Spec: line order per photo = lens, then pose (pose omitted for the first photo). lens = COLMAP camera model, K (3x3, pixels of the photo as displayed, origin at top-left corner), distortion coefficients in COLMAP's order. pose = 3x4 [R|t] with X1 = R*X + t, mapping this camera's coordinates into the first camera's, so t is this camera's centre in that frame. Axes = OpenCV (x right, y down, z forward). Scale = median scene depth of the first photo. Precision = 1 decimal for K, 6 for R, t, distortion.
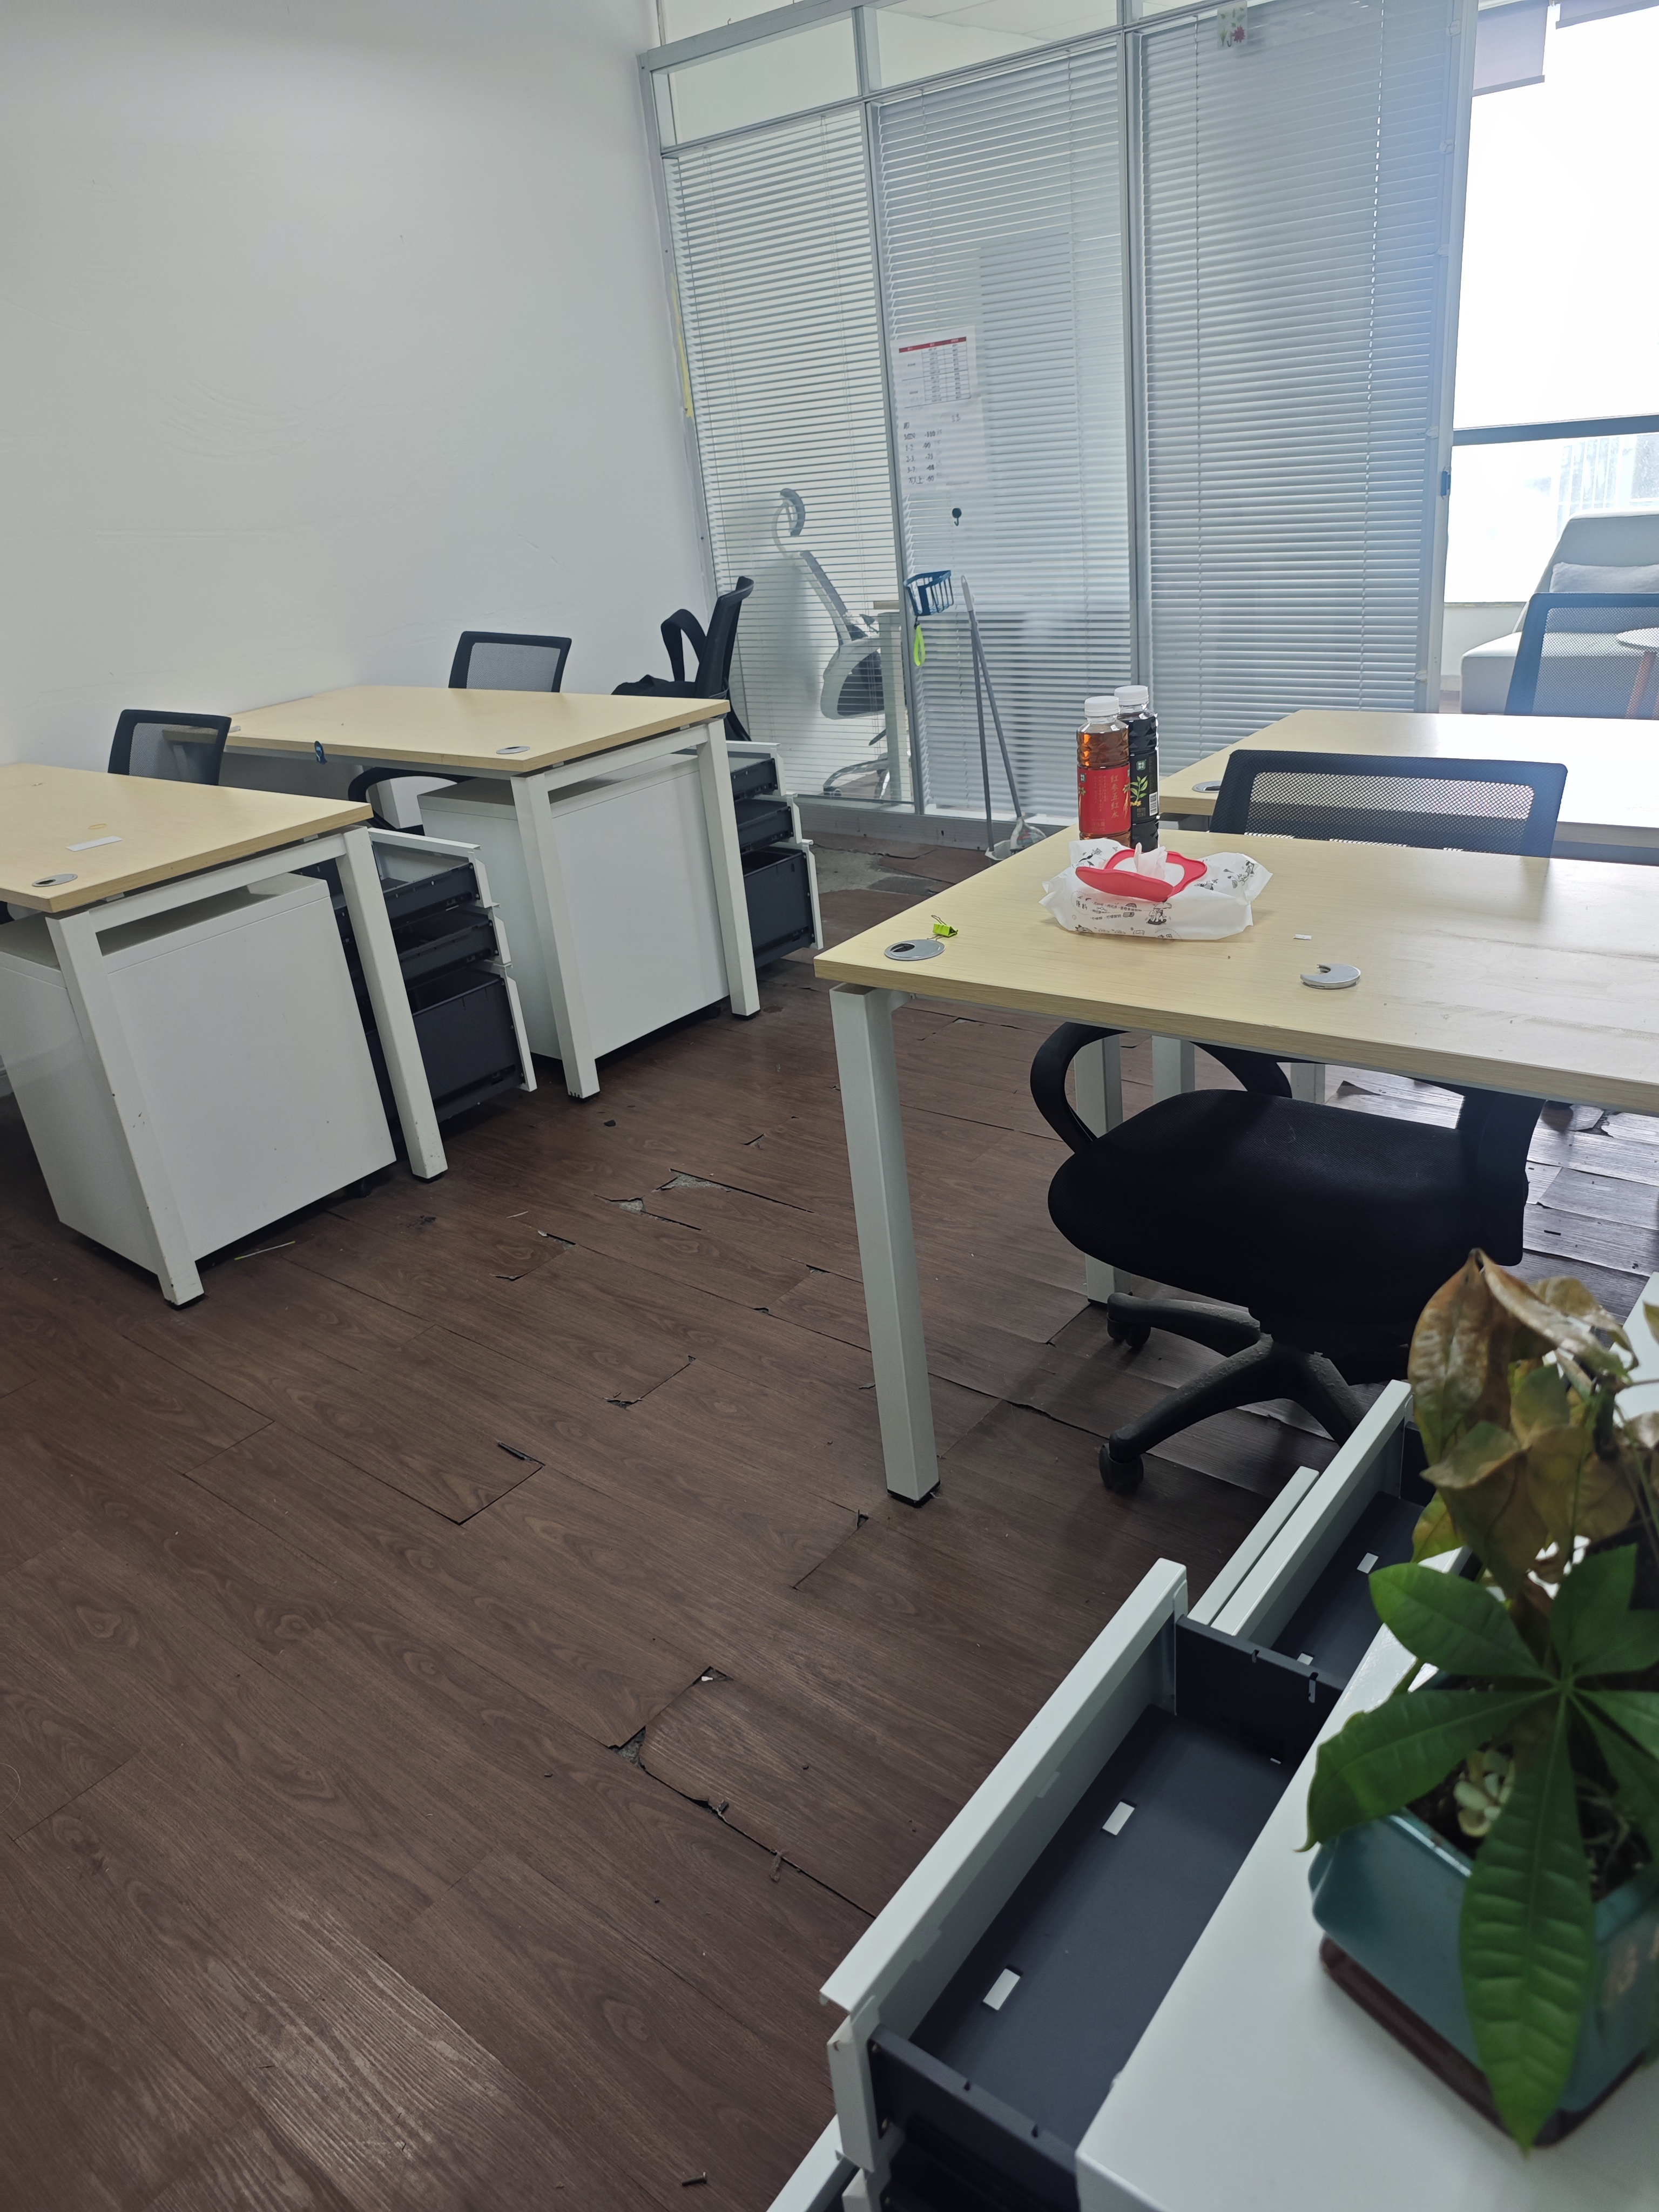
lens RADIAL K [[1546.4, 0, 829.0], [0, 1546.4, 1107.1], [0, 0, 1]] dist [-0.001484, 0.000540]
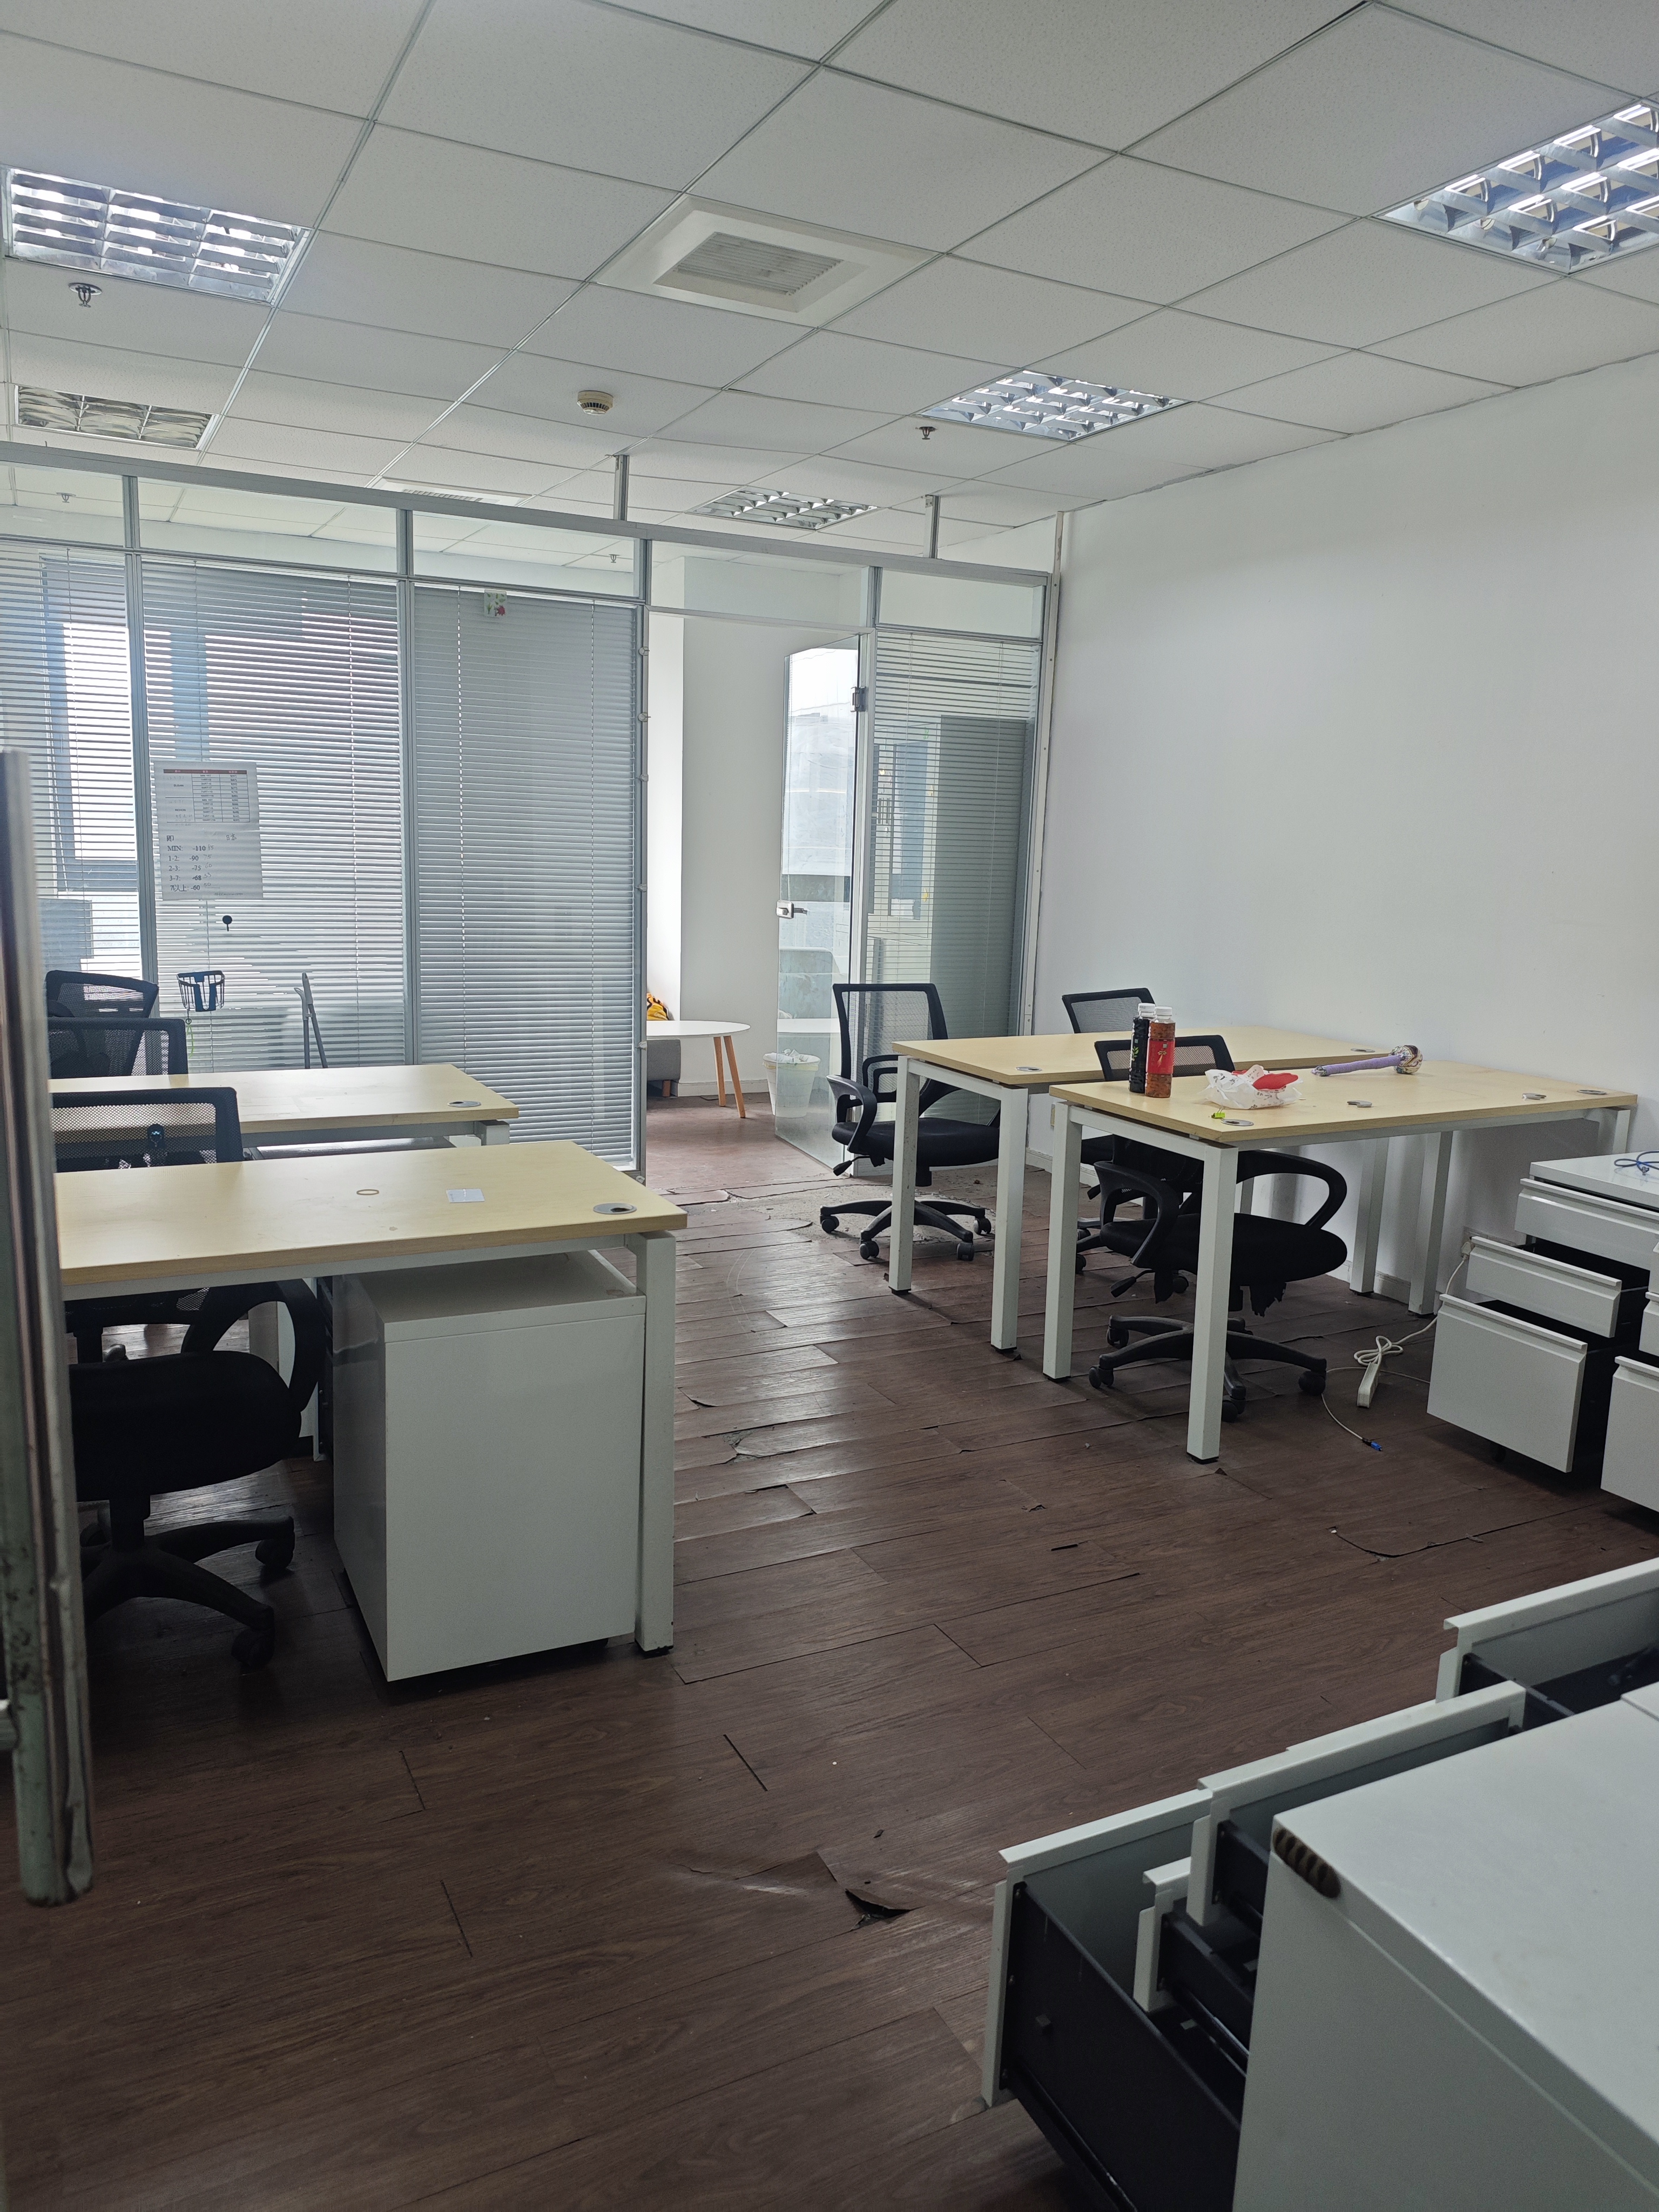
lens RADIAL K [[1546.4, 0, 829.8], [0, 1546.4, 1105.0], [0, 0, 1]] dist [-0.001484, 0.000540]
pose [[0.402587, -0.045969, 0.914227, -0.742863], [0.307000, 0.947675, -0.087539, -0.043753], [-0.862366, 0.315909, 0.395634, 0.265996]]
